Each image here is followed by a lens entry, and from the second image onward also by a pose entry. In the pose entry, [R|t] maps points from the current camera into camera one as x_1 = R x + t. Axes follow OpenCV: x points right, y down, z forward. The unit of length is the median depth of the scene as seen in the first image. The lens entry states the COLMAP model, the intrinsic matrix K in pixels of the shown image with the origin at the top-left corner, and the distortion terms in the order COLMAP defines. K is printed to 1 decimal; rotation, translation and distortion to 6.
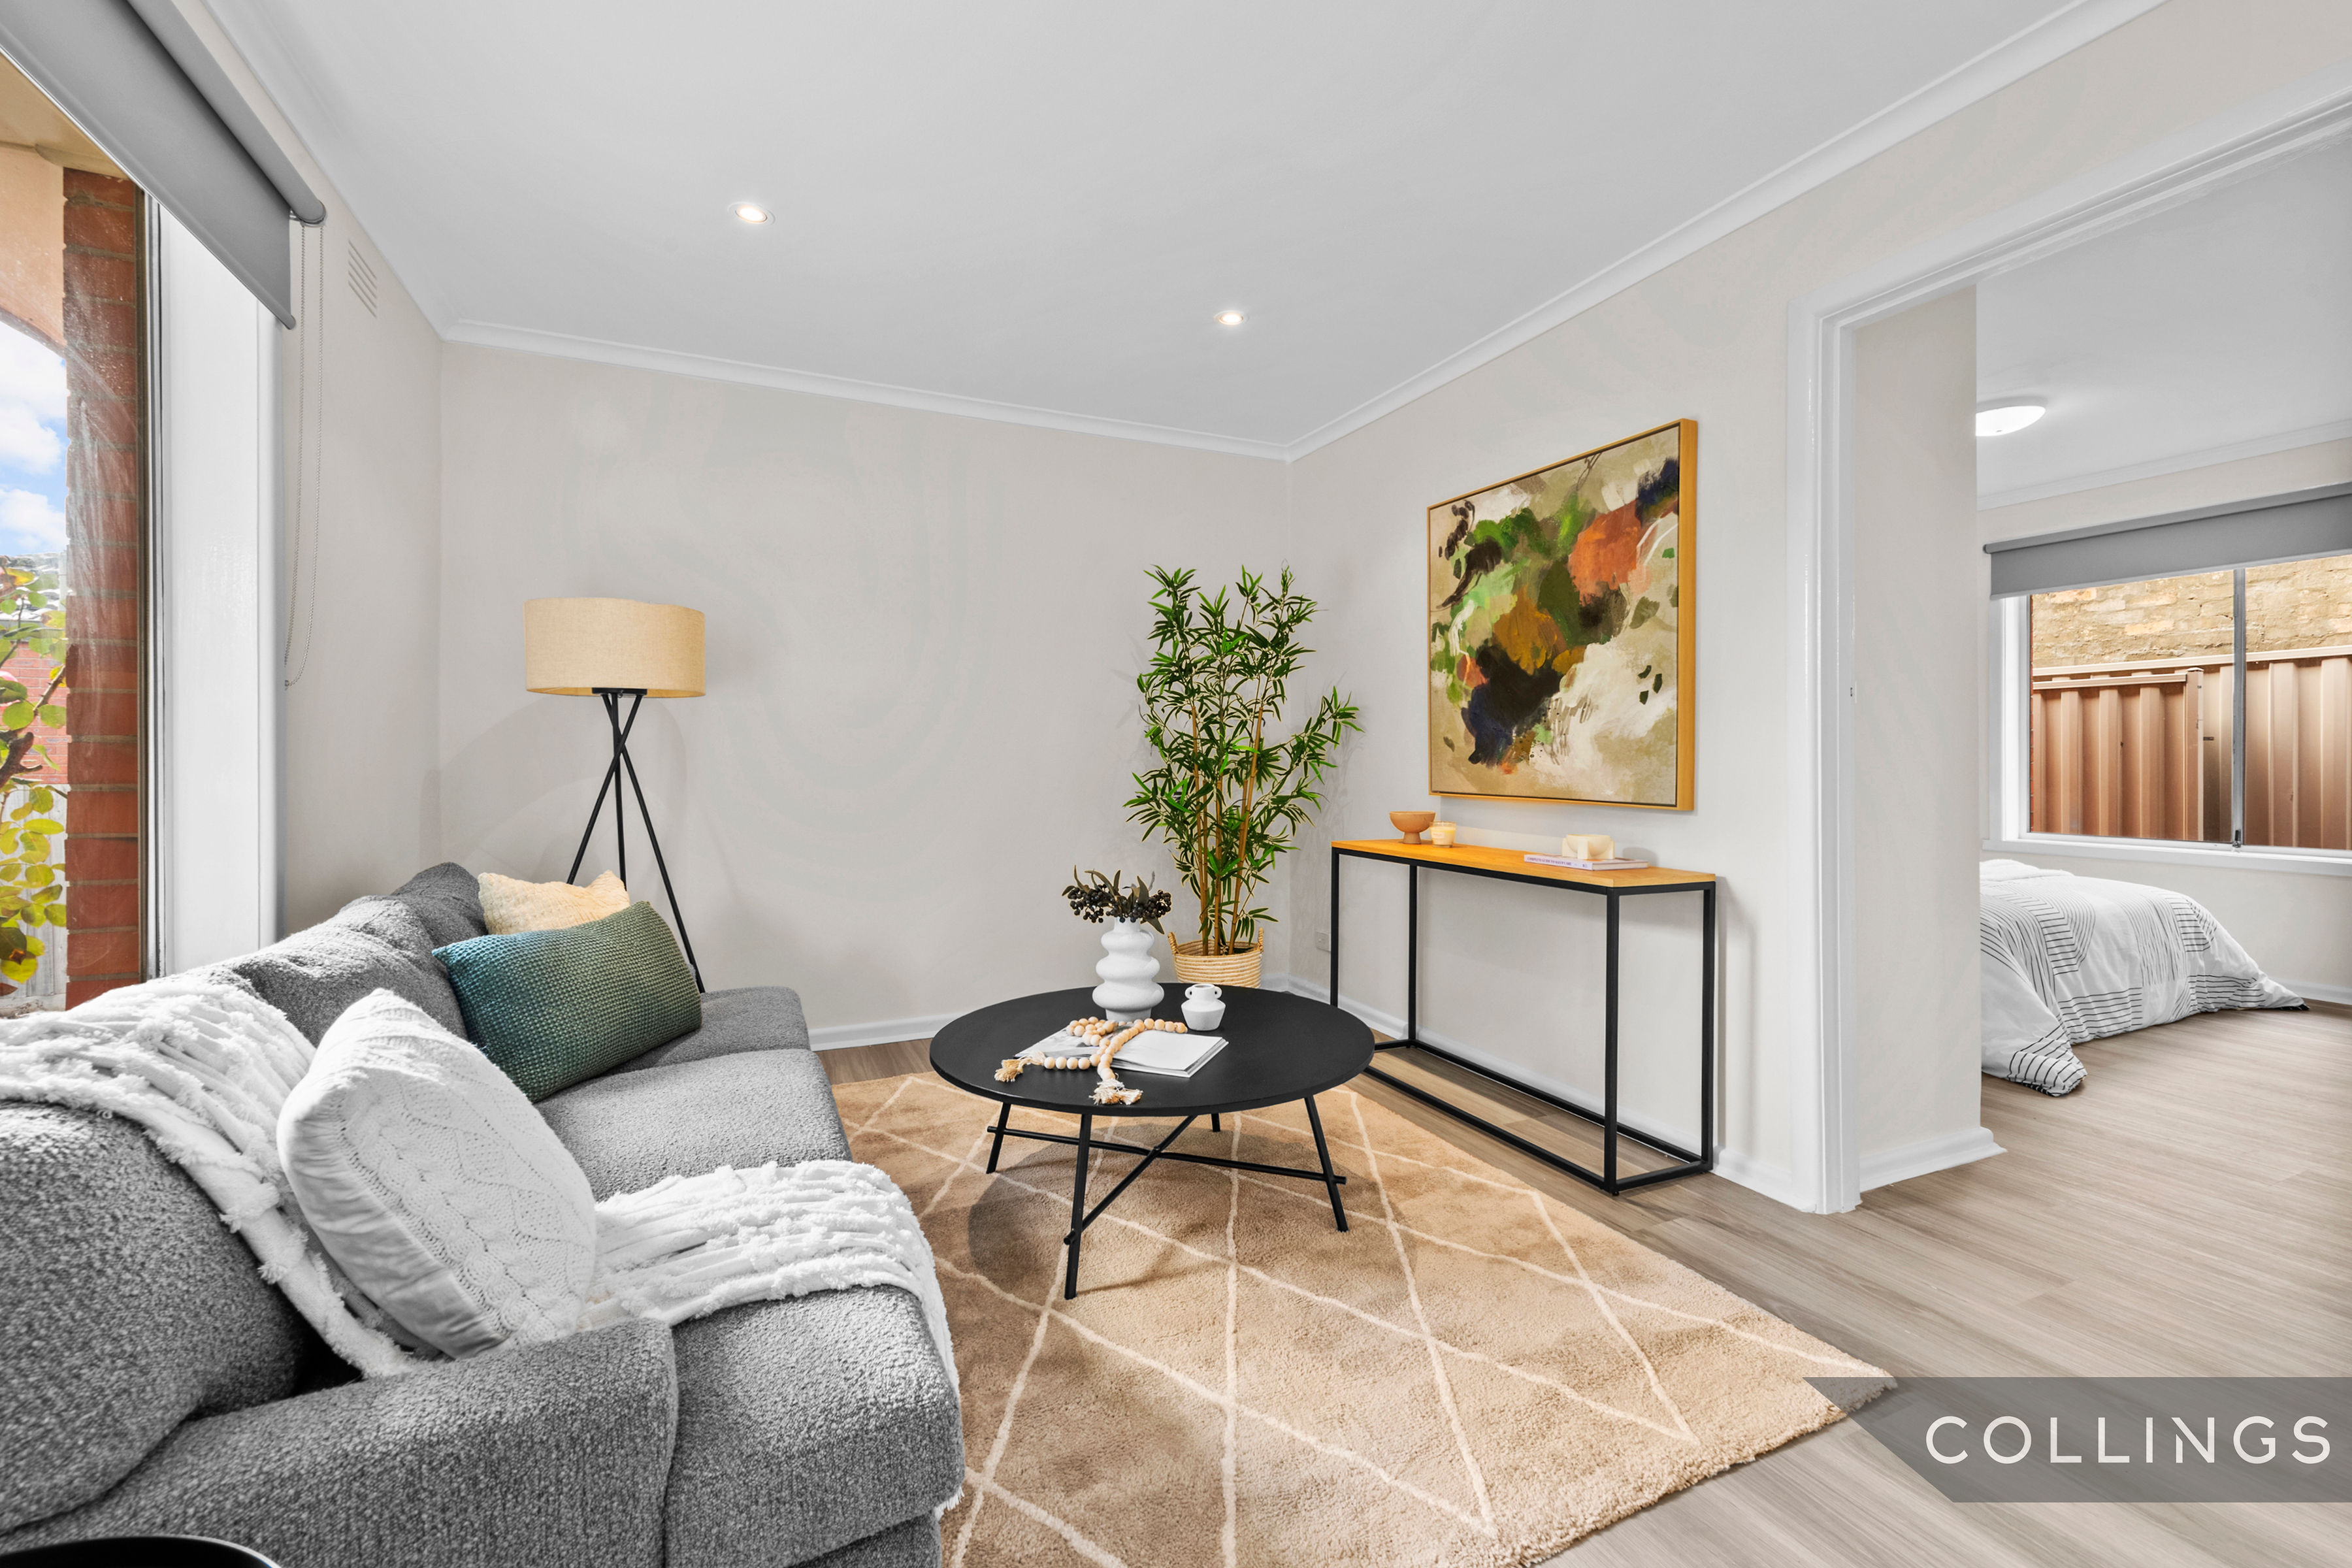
lens RADIAL K [[977.1, 0, 1183.0], [0, 977.1, 768.4], [0, 0, 1]] dist [0.001149, 0.000134]
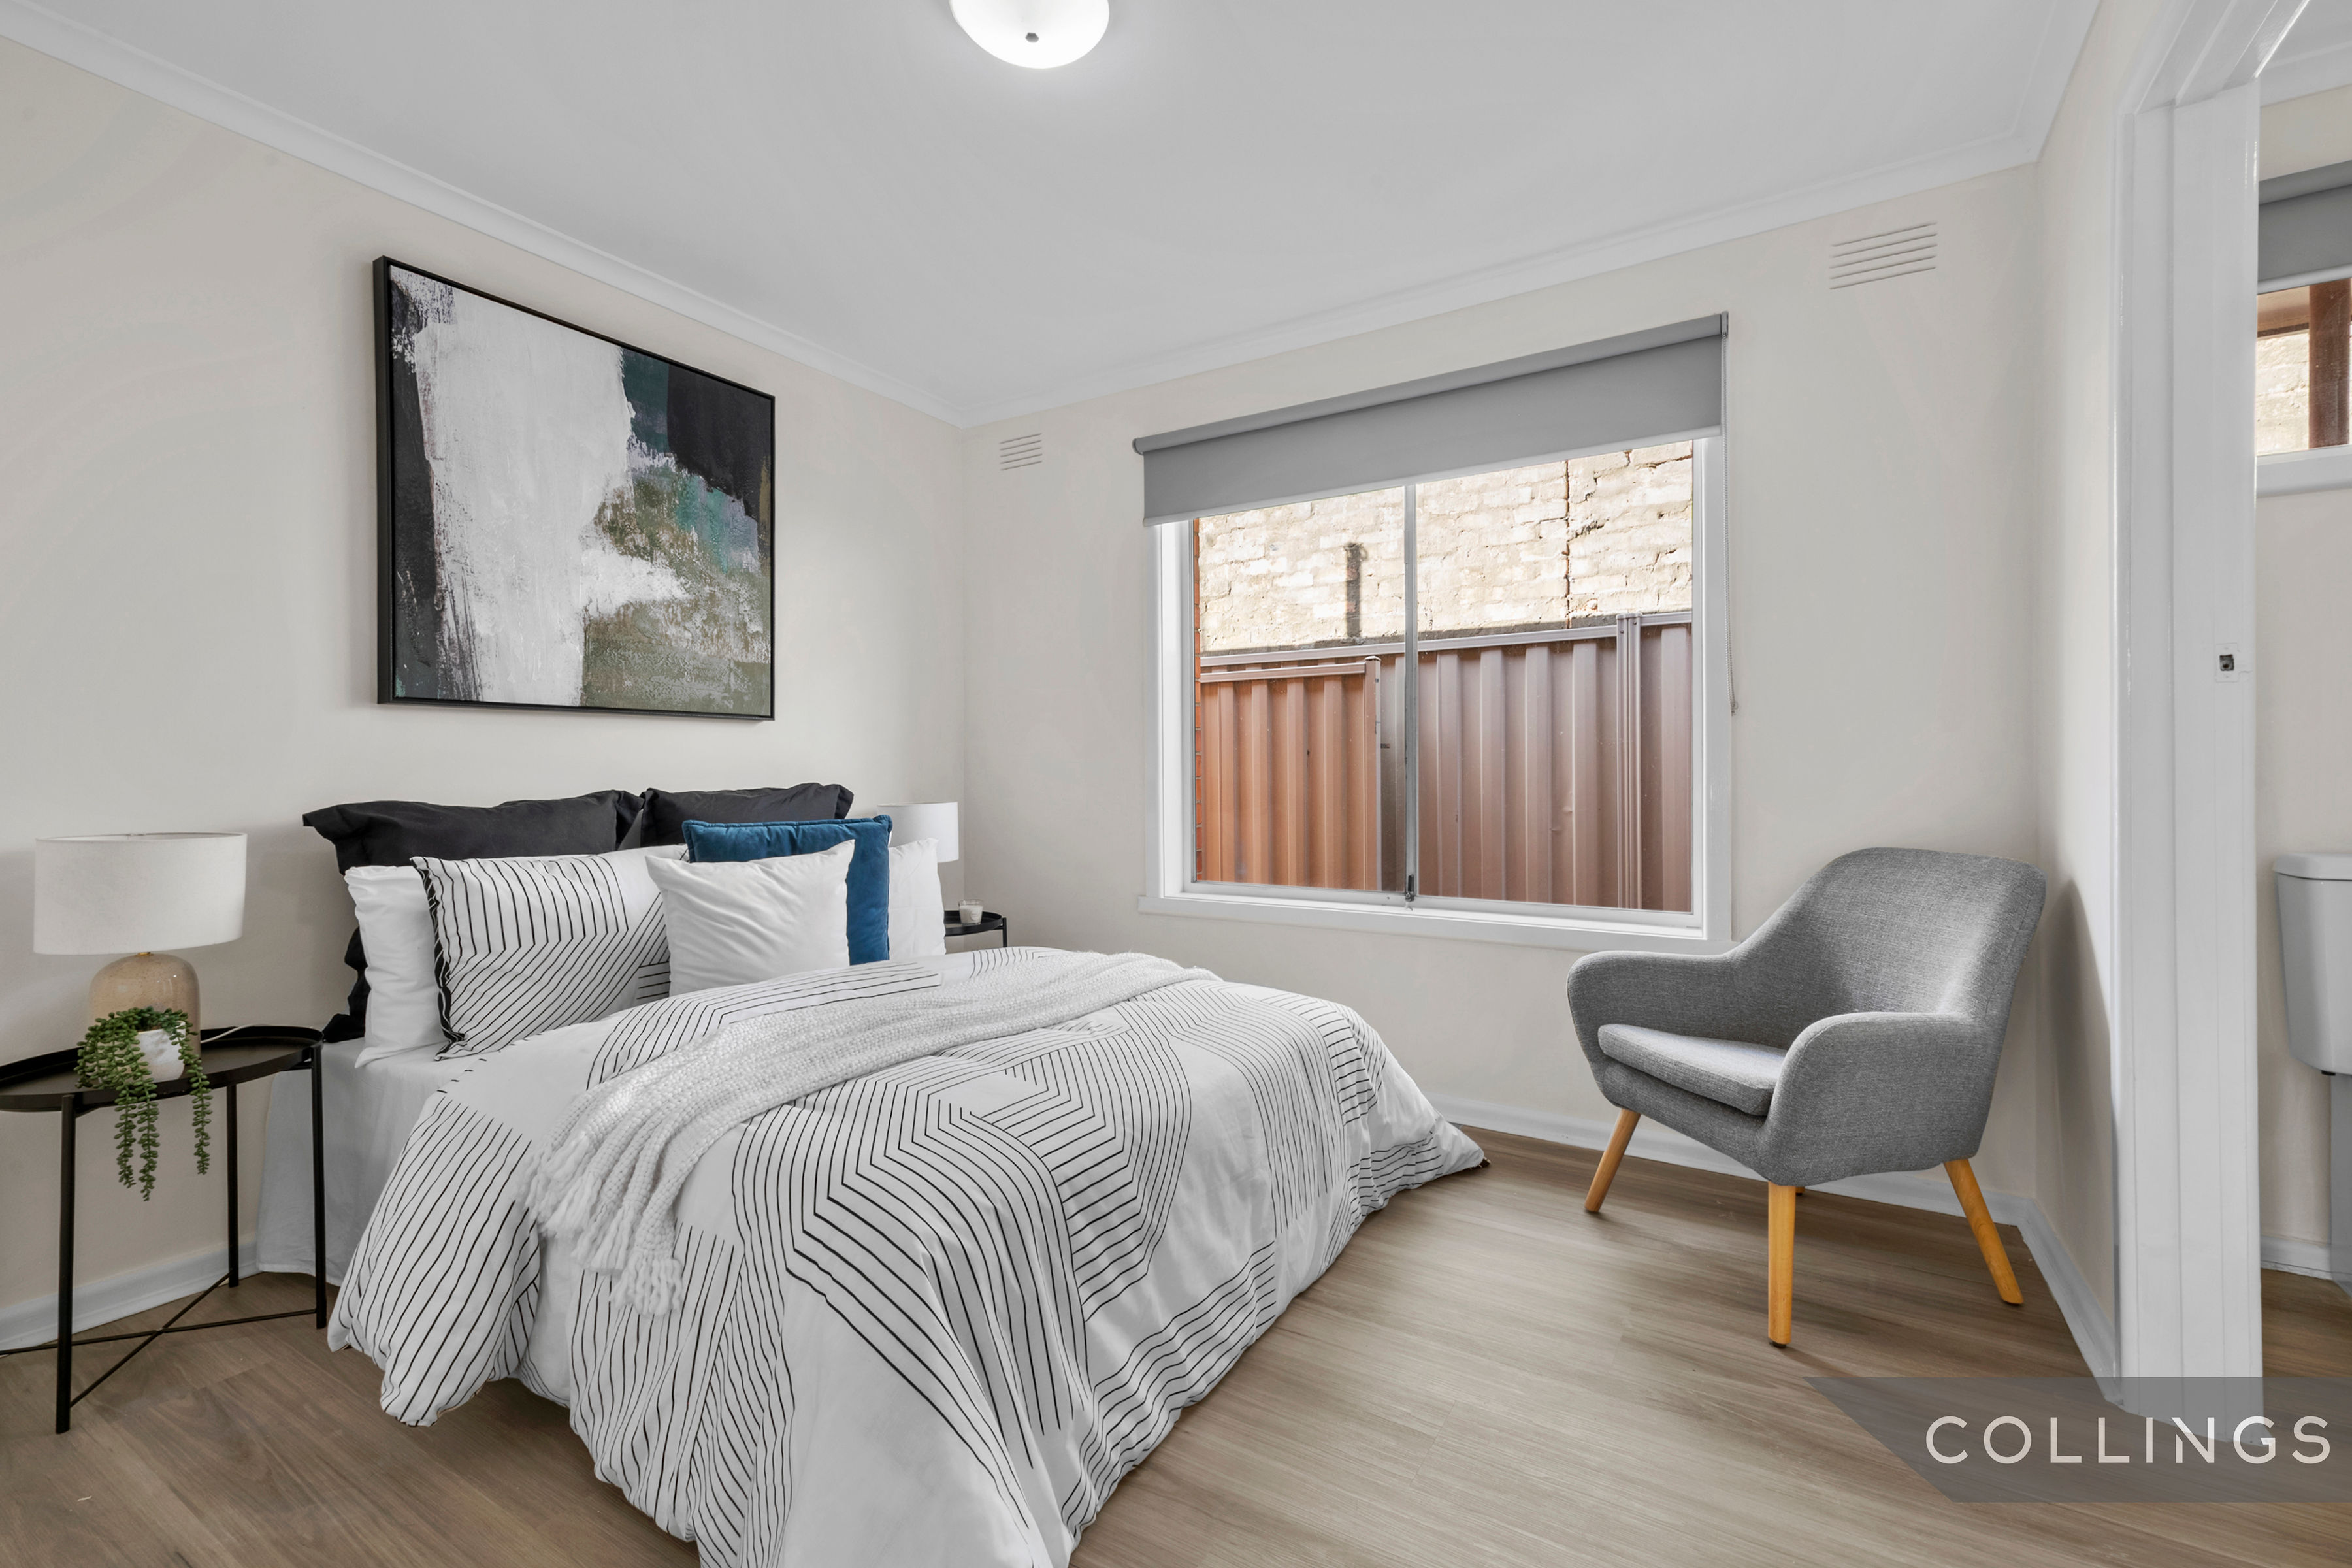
lens RADIAL K [[977.1, 0, 1183.0], [0, 977.1, 768.4], [0, 0, 1]] dist [0.001149, 0.000134]
pose [[0.828954, 0.006172, 0.559282, 0.481583], [-0.000307, 0.999944, -0.010581, -0.003859], [-0.559316, 0.008600, 0.828910, 0.446346]]
